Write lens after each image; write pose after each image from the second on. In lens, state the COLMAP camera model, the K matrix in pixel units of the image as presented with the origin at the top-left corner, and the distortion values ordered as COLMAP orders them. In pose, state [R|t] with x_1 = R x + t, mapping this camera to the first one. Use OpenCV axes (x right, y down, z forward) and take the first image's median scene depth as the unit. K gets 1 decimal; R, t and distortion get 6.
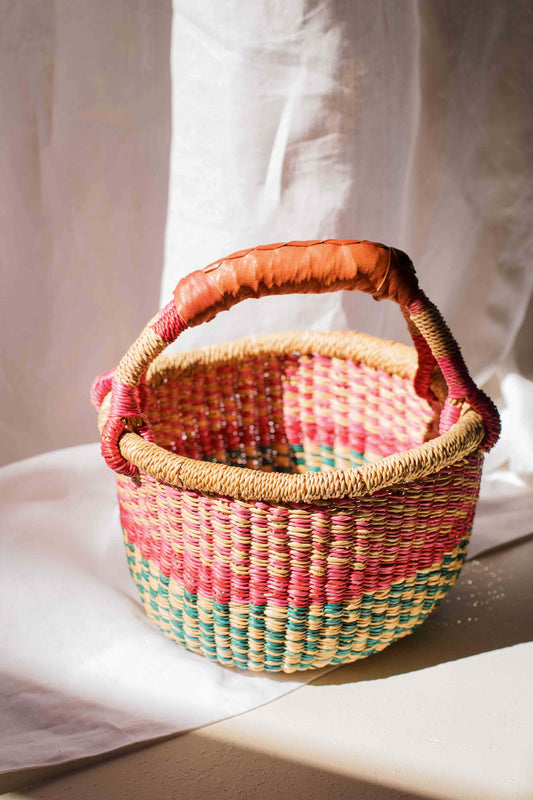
lens RADIAL K [[1321.2, 0, 266.5], [0, 1321.2, 400.0], [0, 0, 1]] dist [-0.117152, 0.019328]
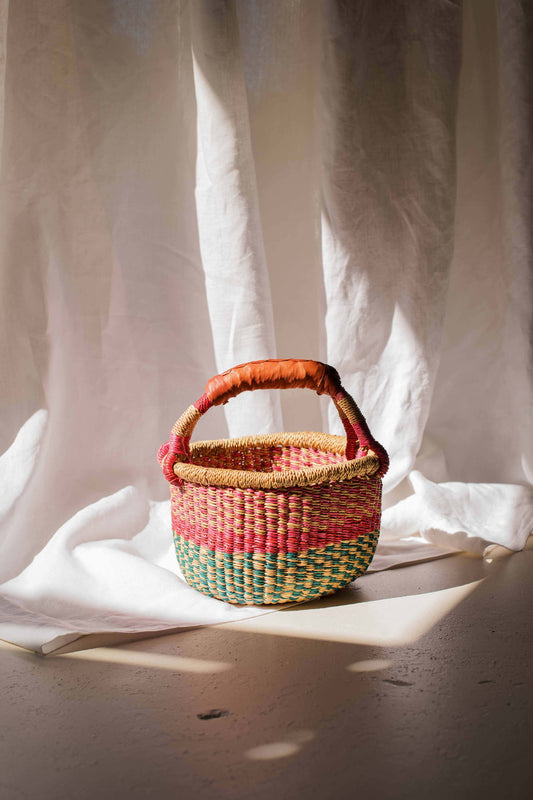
lens RADIAL K [[1321.2, 0, 266.5], [0, 1321.2, 400.0], [0, 0, 1]] dist [-0.117152, 0.019328]
pose [[0.999238, -0.002356, -0.038952, 0.085672], [-0.007685, 0.966746, -0.255622, 0.404684], [0.038259, 0.255727, 0.965992, -0.758052]]
